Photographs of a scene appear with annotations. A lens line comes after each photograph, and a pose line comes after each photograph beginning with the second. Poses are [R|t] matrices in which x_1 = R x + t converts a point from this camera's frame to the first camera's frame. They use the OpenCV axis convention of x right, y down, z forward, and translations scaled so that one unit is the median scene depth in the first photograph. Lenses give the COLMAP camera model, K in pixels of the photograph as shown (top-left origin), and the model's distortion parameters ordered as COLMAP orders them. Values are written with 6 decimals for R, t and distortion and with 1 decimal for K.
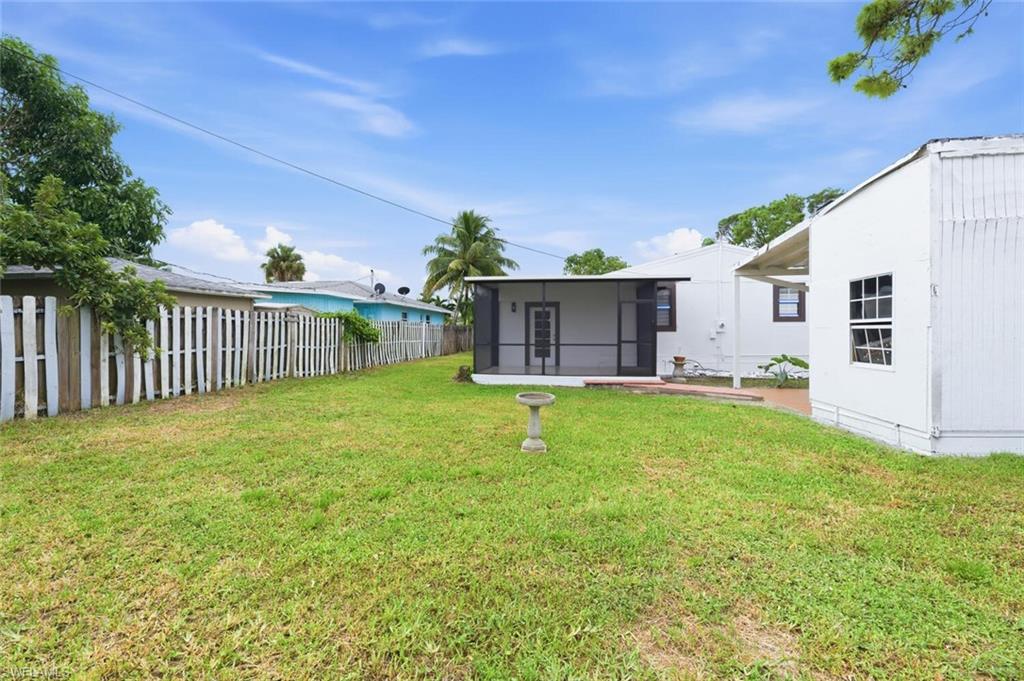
lens RADIAL K [[427.6, 0, 511.9], [0, 427.6, 333.3], [0, 0, 1]] dist [-0.003206, 0.001034]
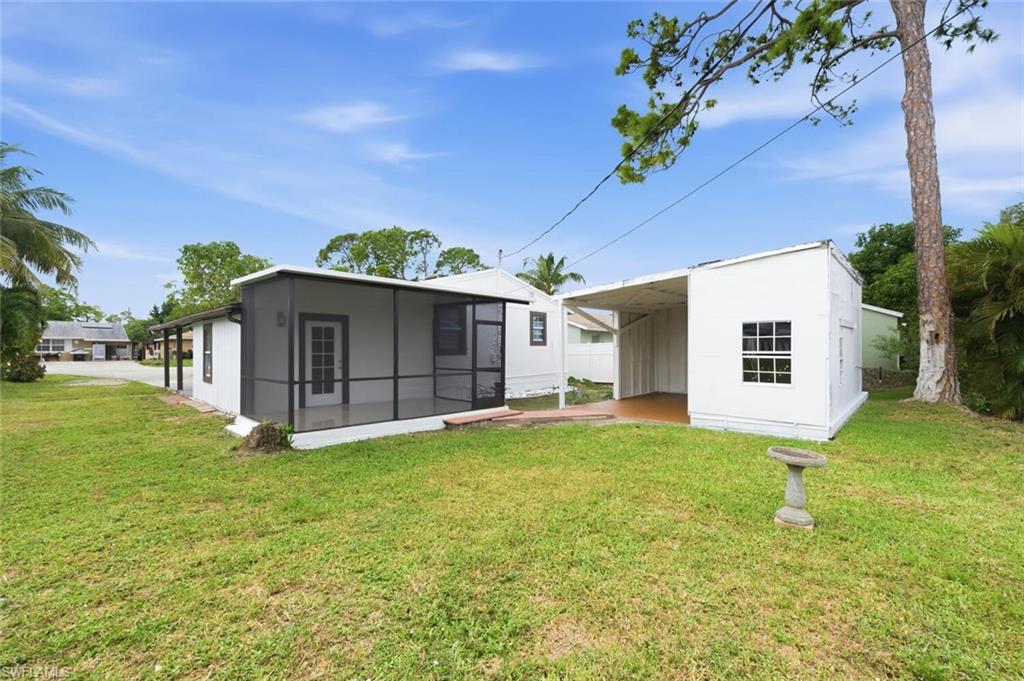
lens RADIAL K [[436.3, 0, 512.0], [0, 436.3, 340.5], [0, 0, 1]] dist [0.000186, 0.000345]
pose [[0.572504, 0.016597, 0.819734, -0.440201], [-0.000029, 0.999796, -0.020222, -0.021365], [-0.819902, 0.011554, 0.572387, 0.461005]]
